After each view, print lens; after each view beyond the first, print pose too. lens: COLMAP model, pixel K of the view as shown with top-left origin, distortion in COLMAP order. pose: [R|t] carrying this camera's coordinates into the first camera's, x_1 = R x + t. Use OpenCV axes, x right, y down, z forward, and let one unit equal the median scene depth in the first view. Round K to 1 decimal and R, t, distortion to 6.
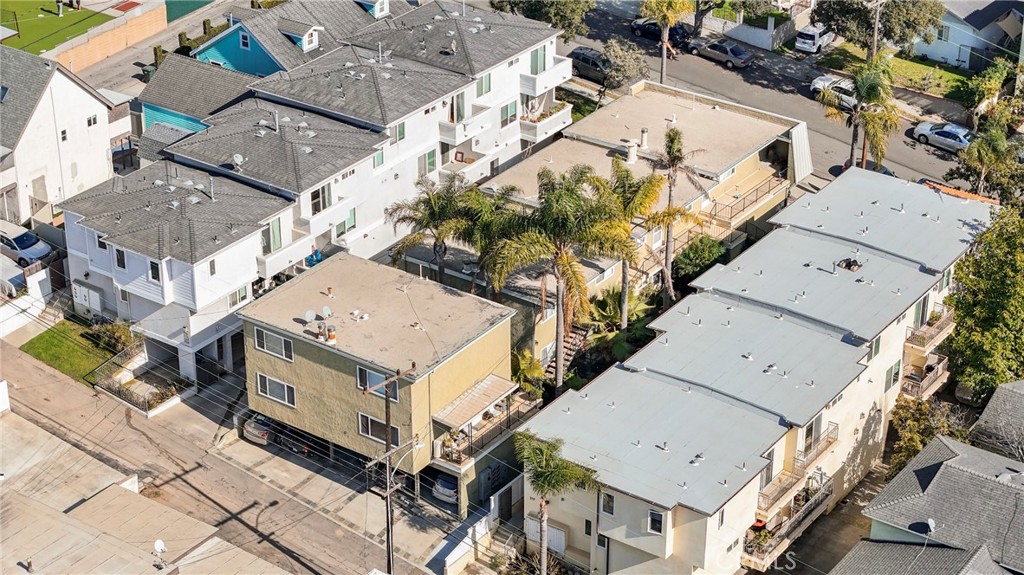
lens RADIAL K [[2044.7, 0, 512.5], [0, 2044.7, 291.0], [0, 0, 1]] dist [-0.105877, 0.000000]
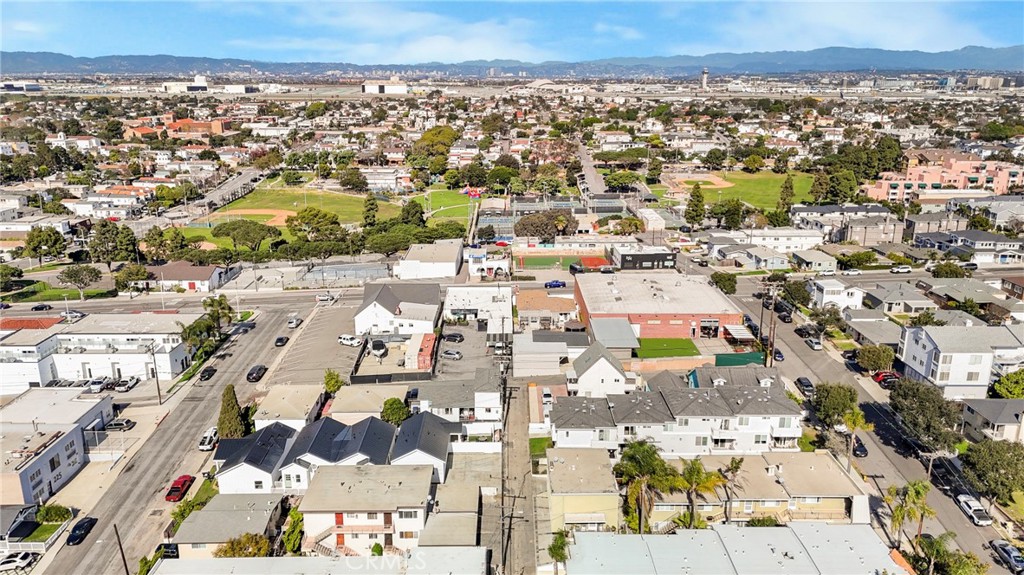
lens RADIAL K [[757.9, 0, 510.9], [0, 757.9, 288.1], [0, 0, 1]] dist [0.075983, -0.069319]
pose [[0.587727, 0.223234, -0.777652, 0.531515], [-0.380342, 0.924583, -0.022039, -0.134670], [0.714085, 0.308726, 0.628308, 0.232438]]
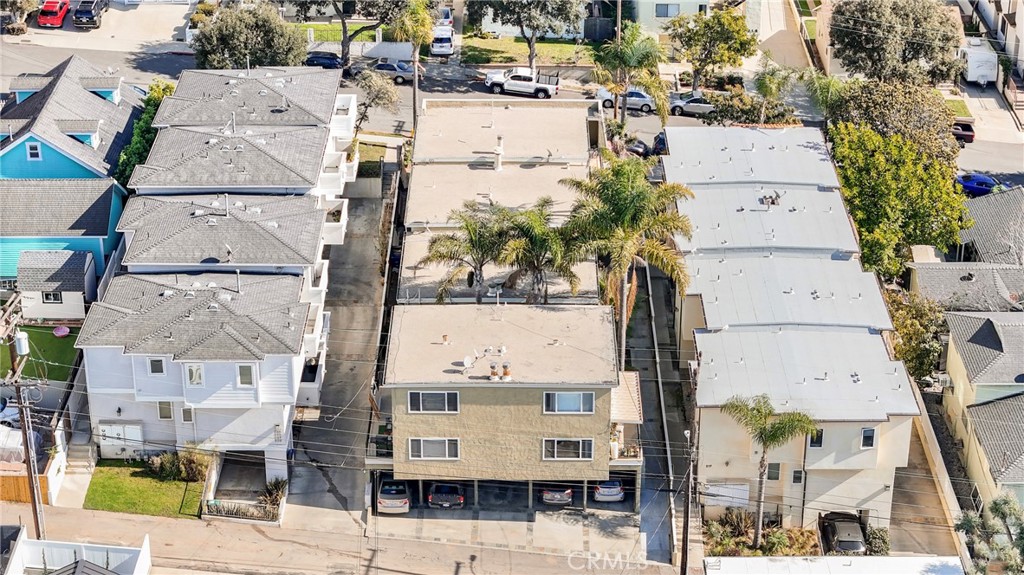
lens RADIAL K [[2044.7, 0, 512.0], [0, 2044.7, 277.4], [0, 0, 1]] dist [-0.105877, 0.000000]
pose [[0.819419, -0.254305, 0.513694, -0.532183], [0.269566, 0.961874, 0.046180, -0.061855], [-0.505853, 0.100634, 0.856729, 0.121457]]
